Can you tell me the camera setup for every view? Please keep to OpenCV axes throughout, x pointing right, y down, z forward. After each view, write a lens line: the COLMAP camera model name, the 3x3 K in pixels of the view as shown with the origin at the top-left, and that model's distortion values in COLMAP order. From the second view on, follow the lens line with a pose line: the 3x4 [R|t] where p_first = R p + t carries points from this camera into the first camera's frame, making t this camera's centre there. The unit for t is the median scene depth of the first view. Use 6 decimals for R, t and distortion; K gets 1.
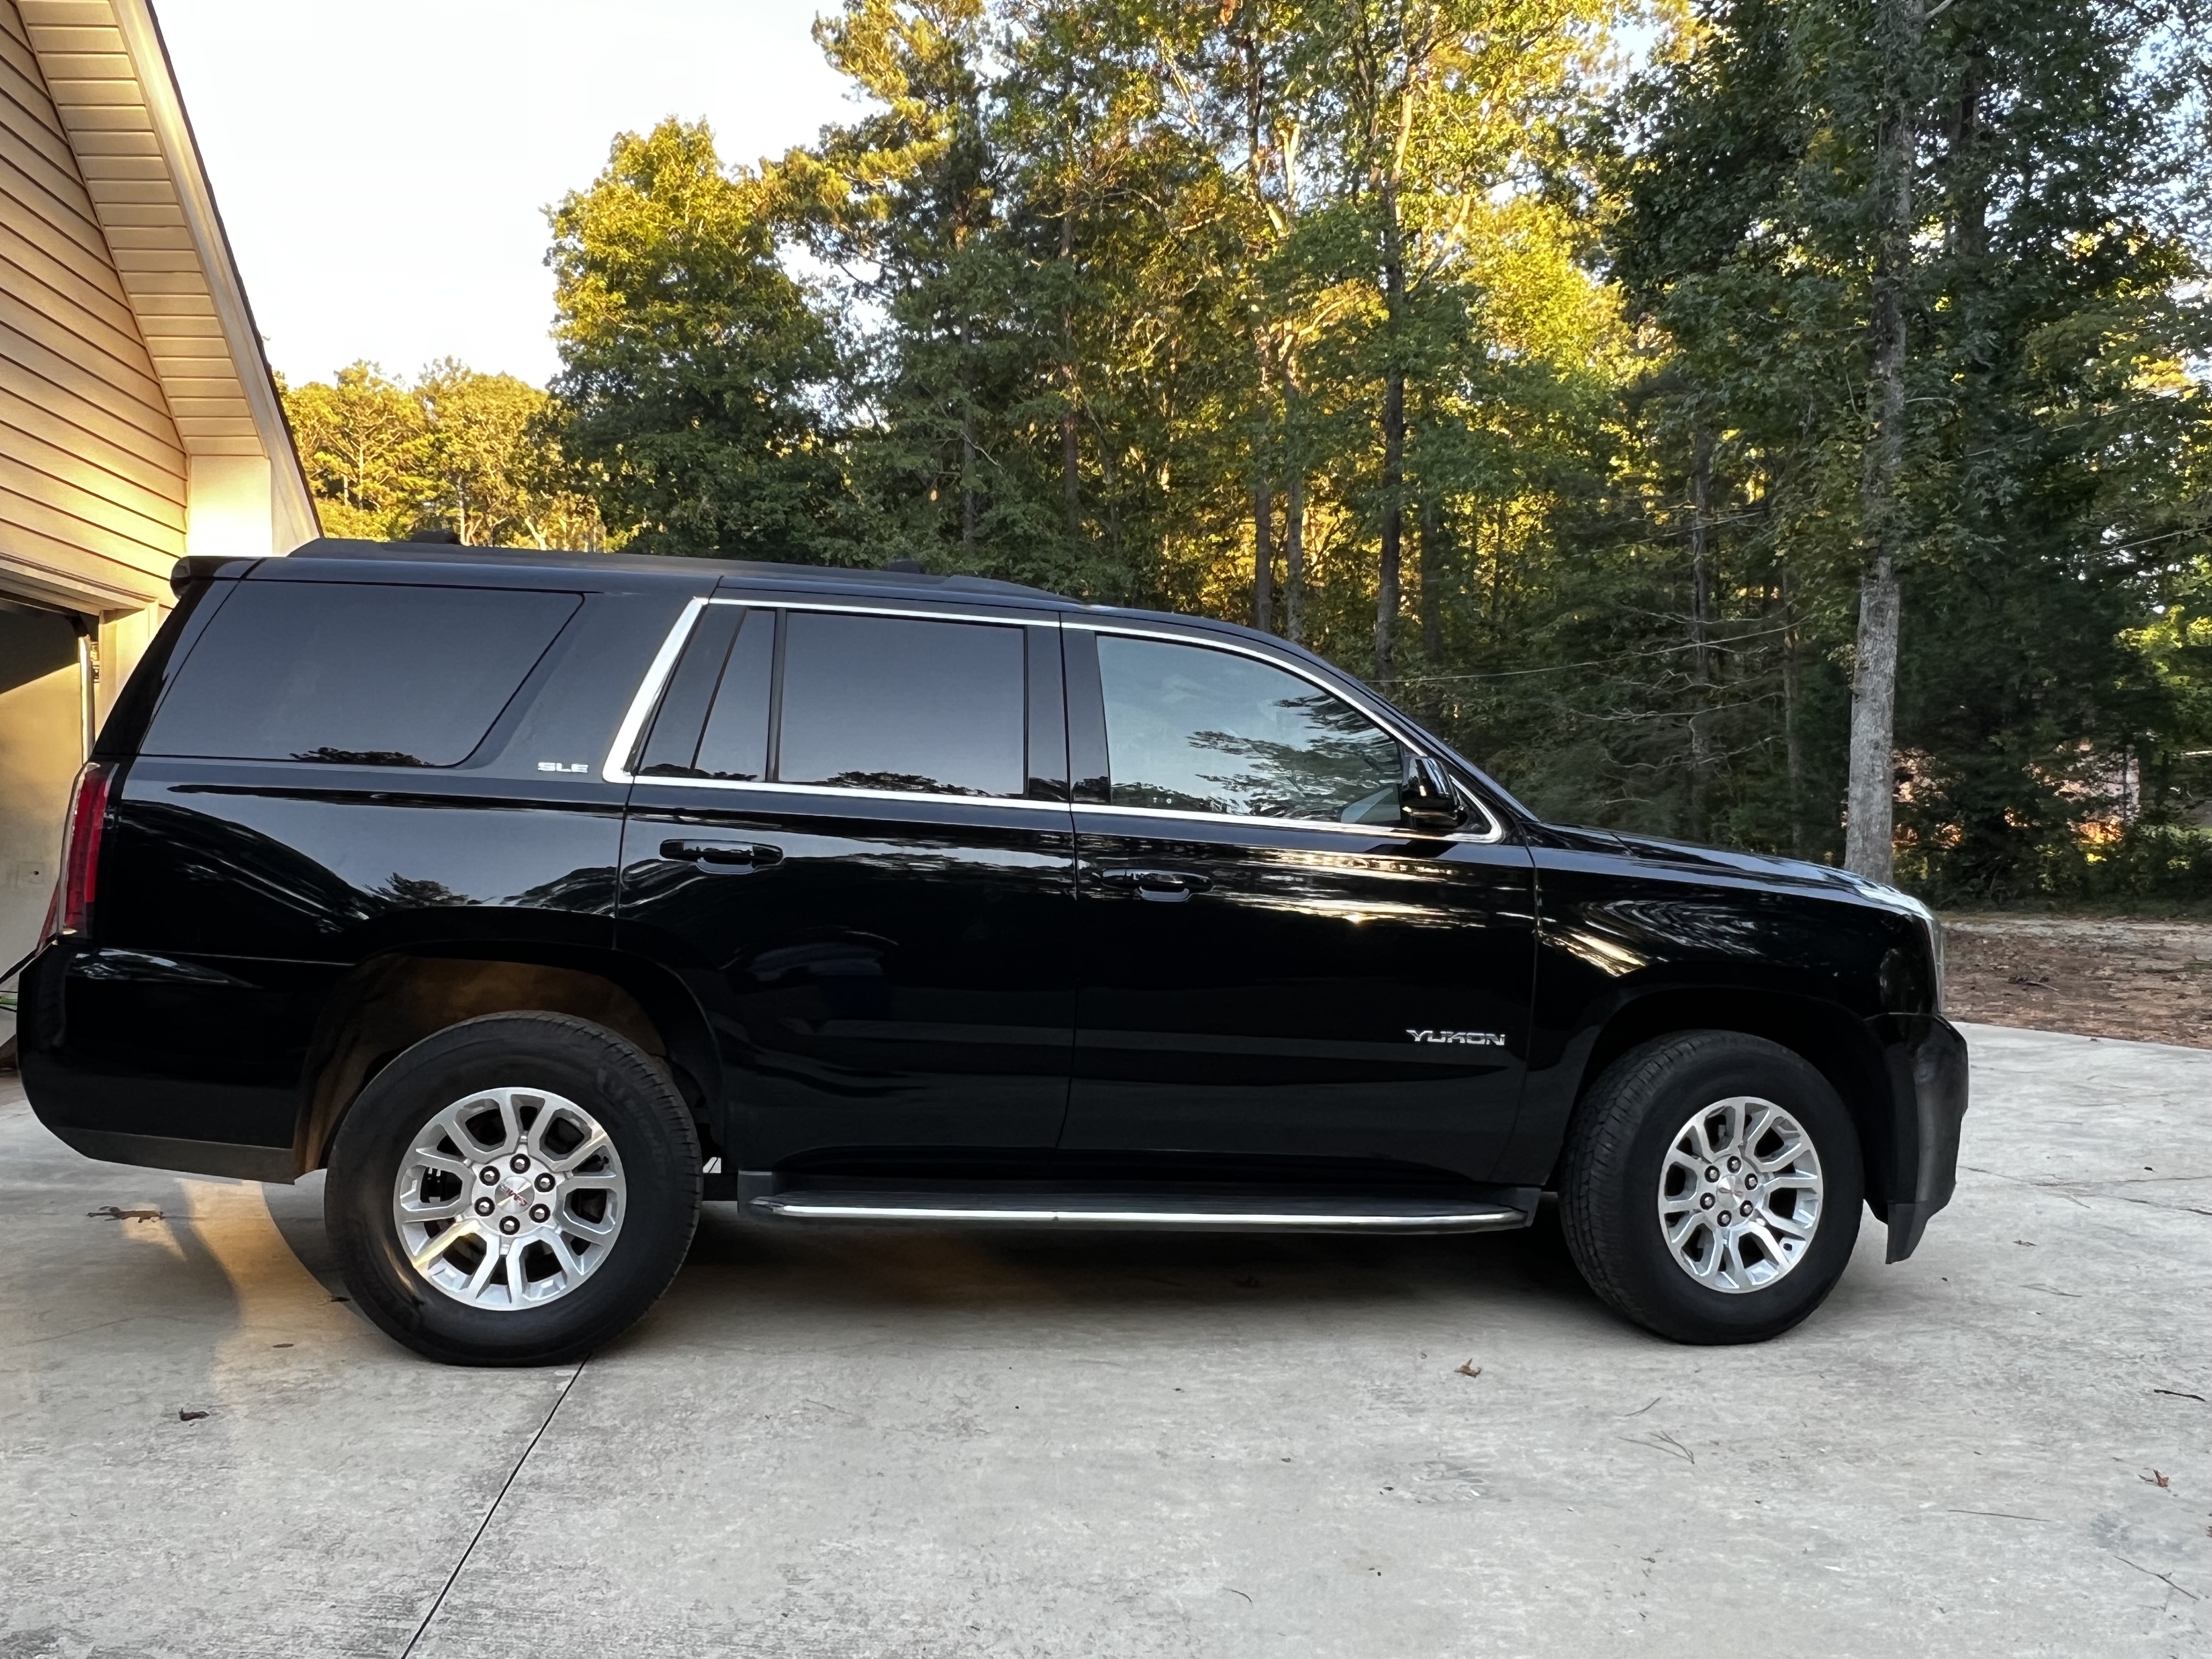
lens RADIAL K [[1603.4, 0, 1107.6], [0, 1603.4, 841.7], [0, 0, 1]] dist [0.000351, -0.002546]
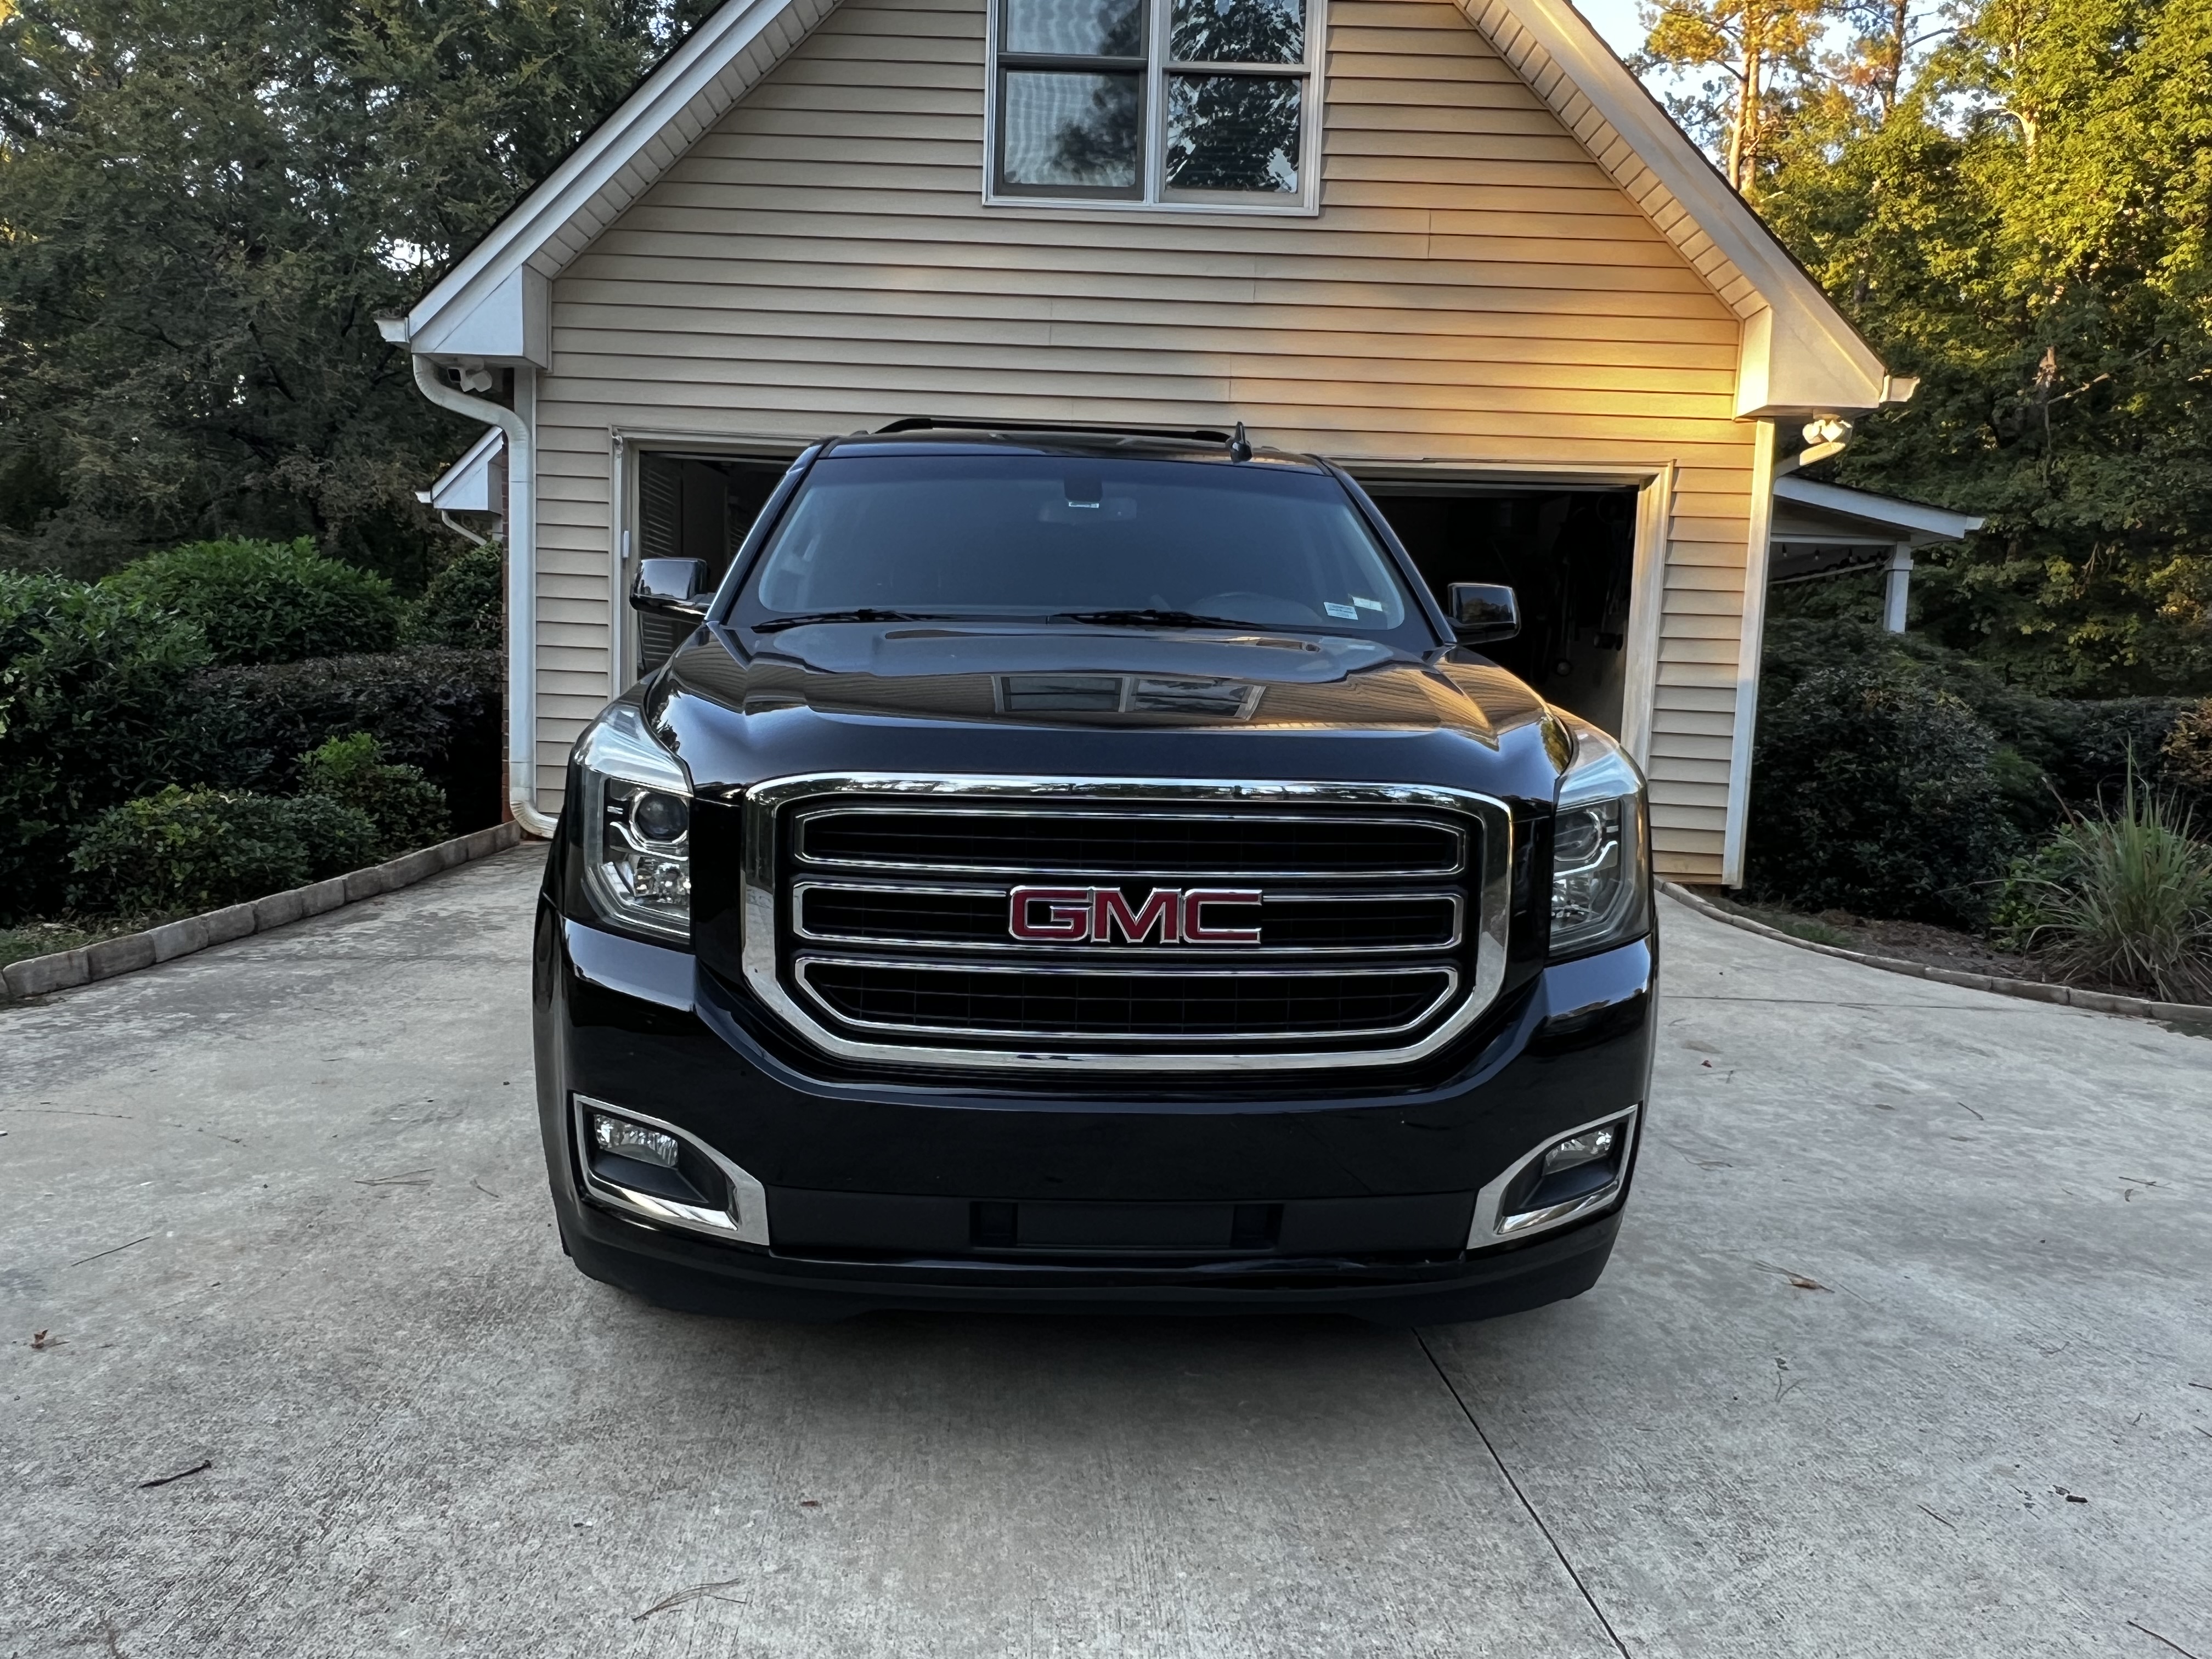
lens RADIAL K [[1603.4, 0, 1107.6], [0, 1603.4, 841.7], [0, 0, 1]] dist [0.000351, -0.002546]
pose [[-0.079540, 0.110214, -0.990720, 1.438783], [-0.024672, 0.993347, 0.112487, 0.001669], [0.996526, 0.033390, -0.076292, 1.619720]]
